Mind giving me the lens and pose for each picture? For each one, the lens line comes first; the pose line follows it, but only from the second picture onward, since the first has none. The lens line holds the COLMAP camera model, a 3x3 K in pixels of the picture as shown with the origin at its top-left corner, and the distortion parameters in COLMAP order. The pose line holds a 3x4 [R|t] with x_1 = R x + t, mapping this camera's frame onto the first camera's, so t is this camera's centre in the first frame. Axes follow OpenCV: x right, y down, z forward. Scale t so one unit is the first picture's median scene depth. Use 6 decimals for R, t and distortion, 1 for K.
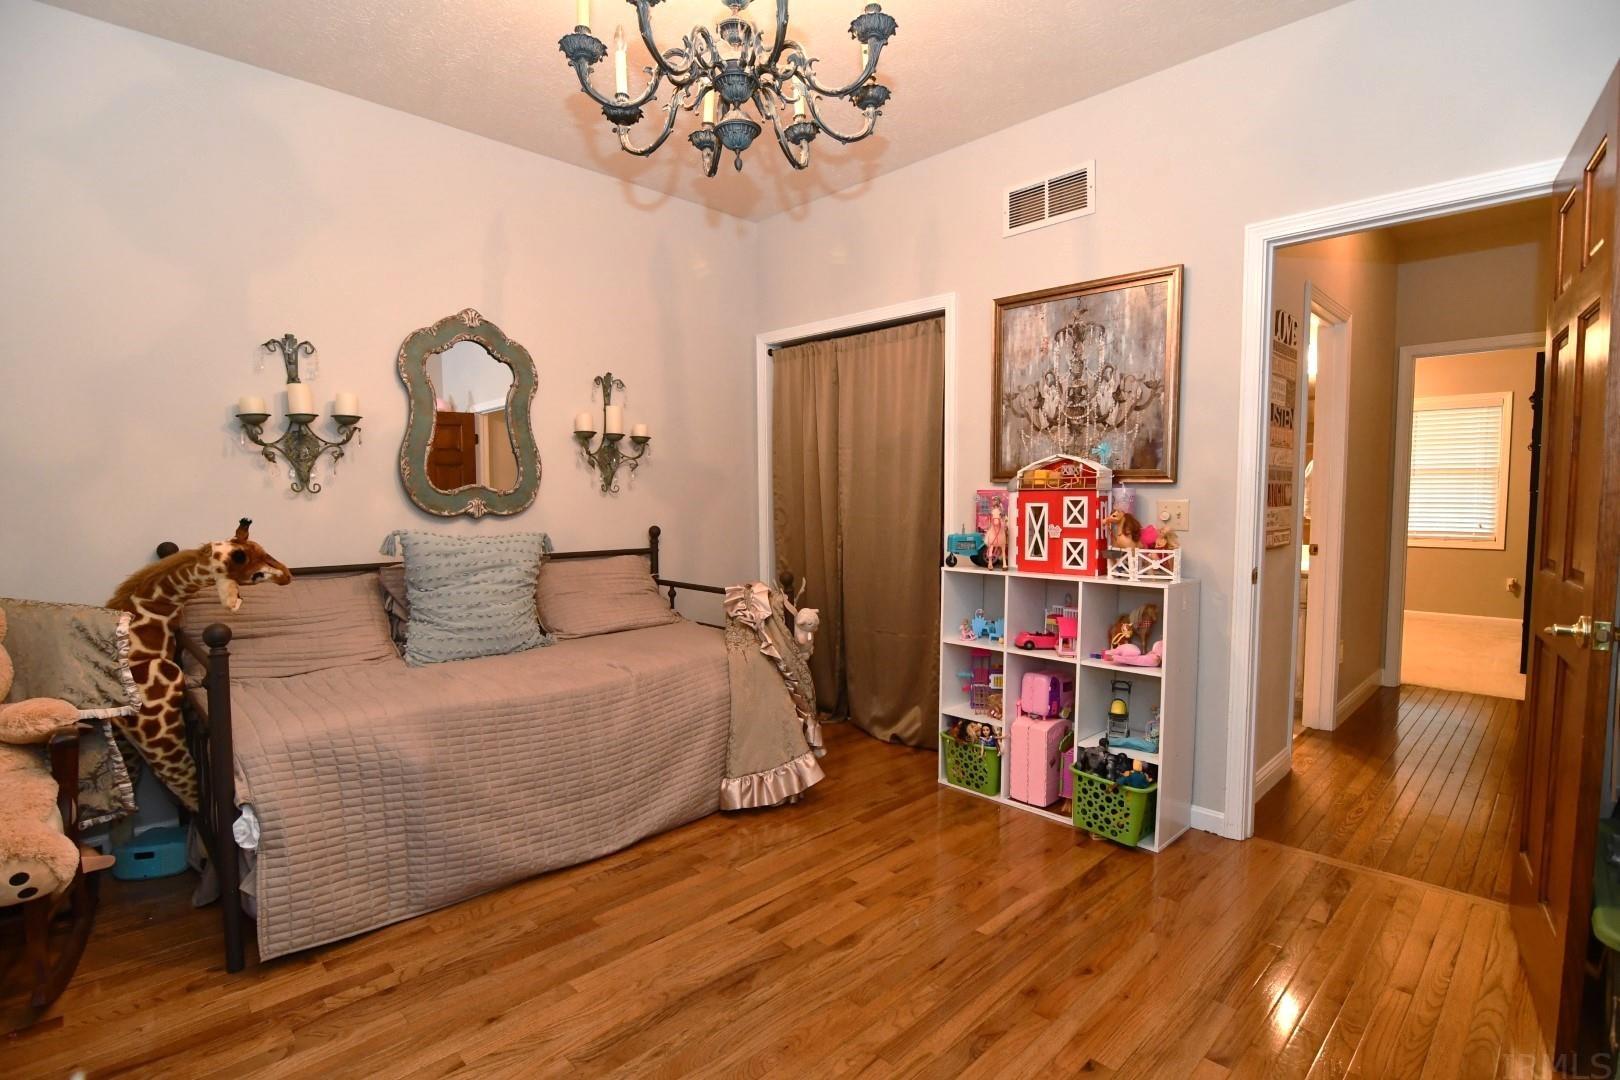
lens RADIAL K [[783.6, 0, 804.2], [0, 783.6, 548.3], [0, 0, 1]] dist [-0.011873, -0.009015]
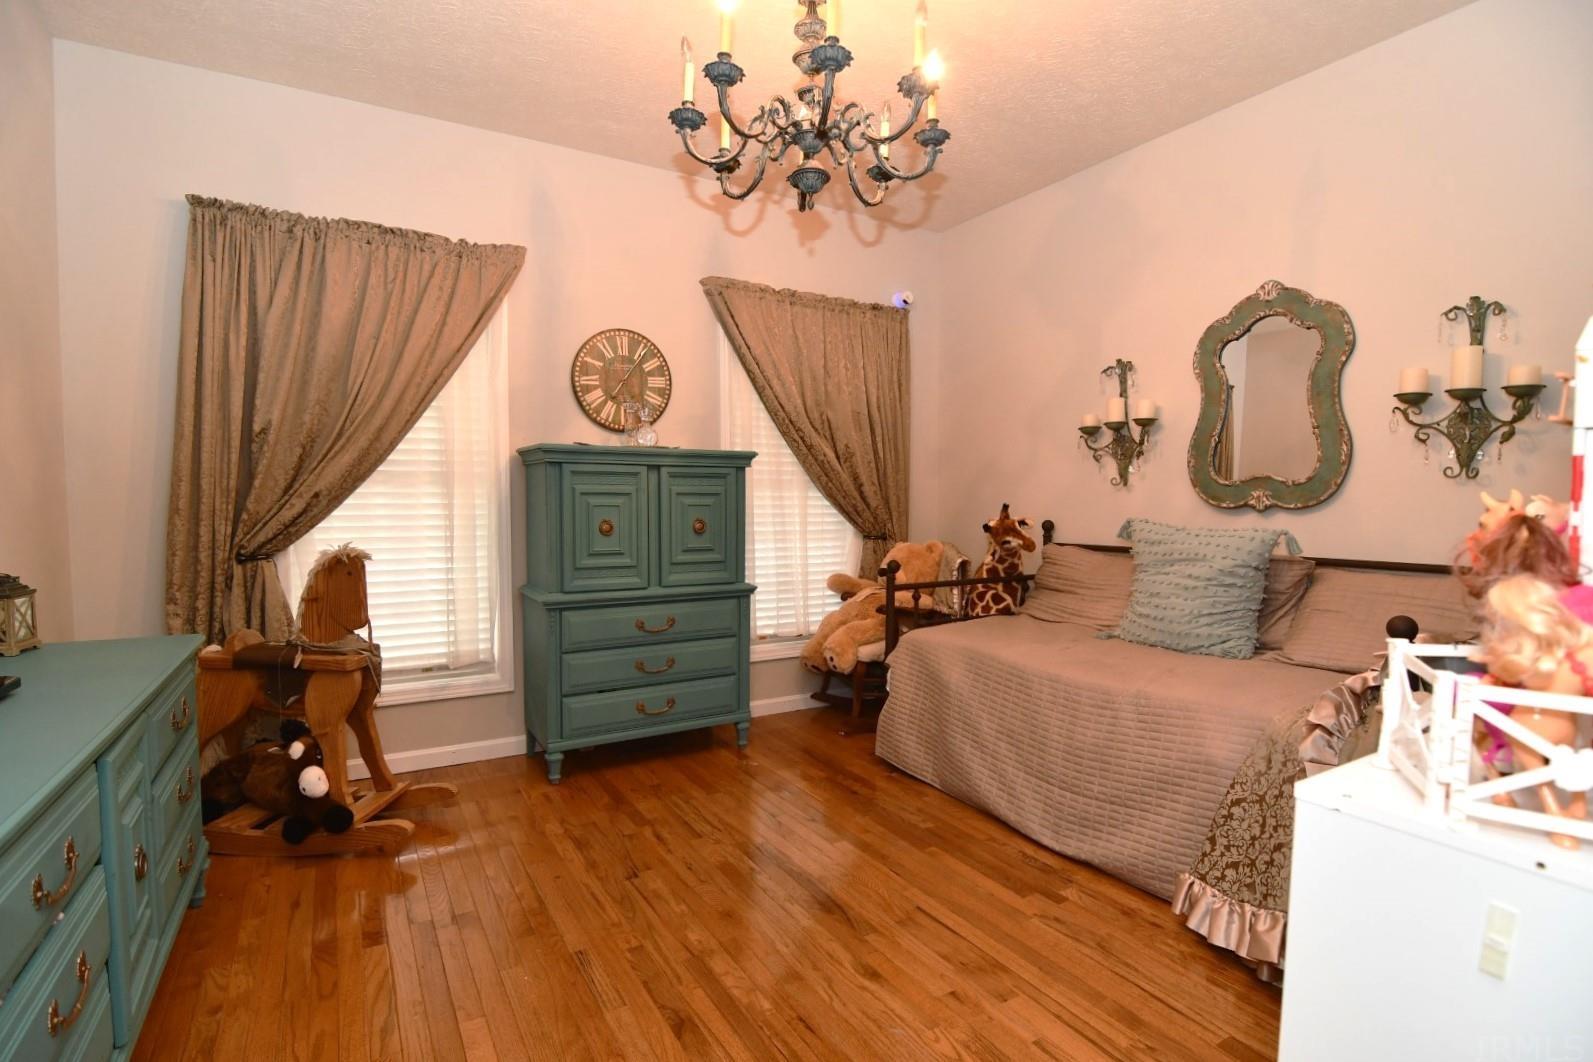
lens RADIAL K [[770.5, 0, 791.3], [0, 770.5, 524.8], [0, 0, 1]] dist [-0.011873, -0.009015]
pose [[-0.243665, 0.040853, -0.968999, 0.659081], [-0.053018, 0.997057, 0.055368, -0.047559], [0.968409, 0.064866, -0.240782, 0.775121]]
